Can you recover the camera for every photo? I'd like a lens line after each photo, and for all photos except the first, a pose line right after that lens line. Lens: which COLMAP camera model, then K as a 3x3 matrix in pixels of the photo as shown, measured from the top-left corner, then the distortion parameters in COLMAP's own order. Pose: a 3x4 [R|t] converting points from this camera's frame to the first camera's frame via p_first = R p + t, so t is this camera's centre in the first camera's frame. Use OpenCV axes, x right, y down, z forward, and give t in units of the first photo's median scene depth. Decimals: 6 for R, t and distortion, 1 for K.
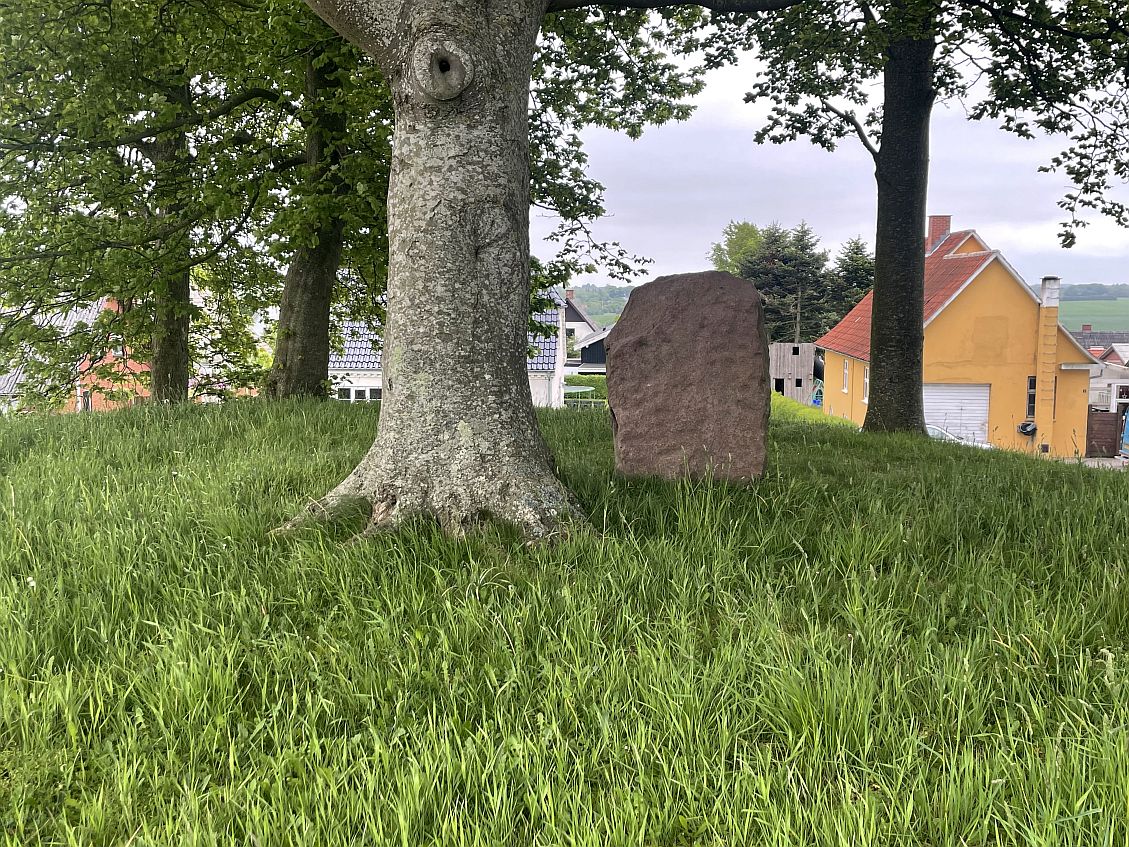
lens RADIAL K [[1149.1, 0, 564.4], [0, 1149.1, 425.9], [0, 0, 1]] dist [0.007217, 0.000000]
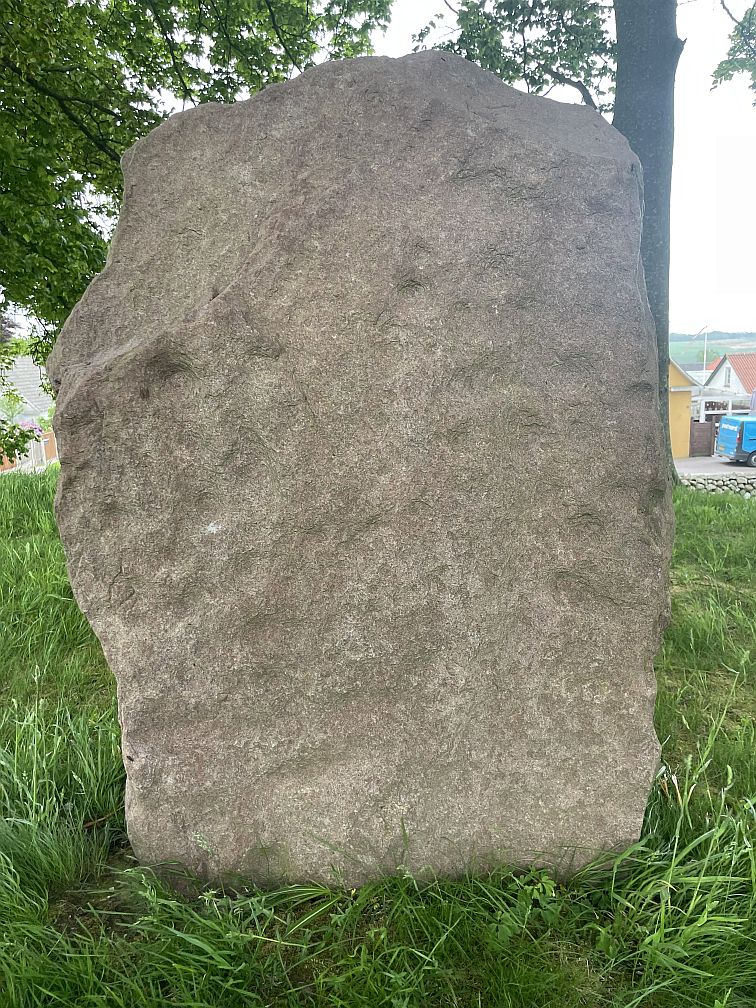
lens RADIAL K [[766.3, 0, 380.5], [0, 766.3, 502.1], [0, 0, 1]] dist [0.004286, 0.000221]
pose [[0.994378, -0.055575, 0.090127, 0.096353], [0.048312, 0.995554, 0.080859, -0.053744], [-0.094220, -0.076050, 0.992642, 0.832741]]
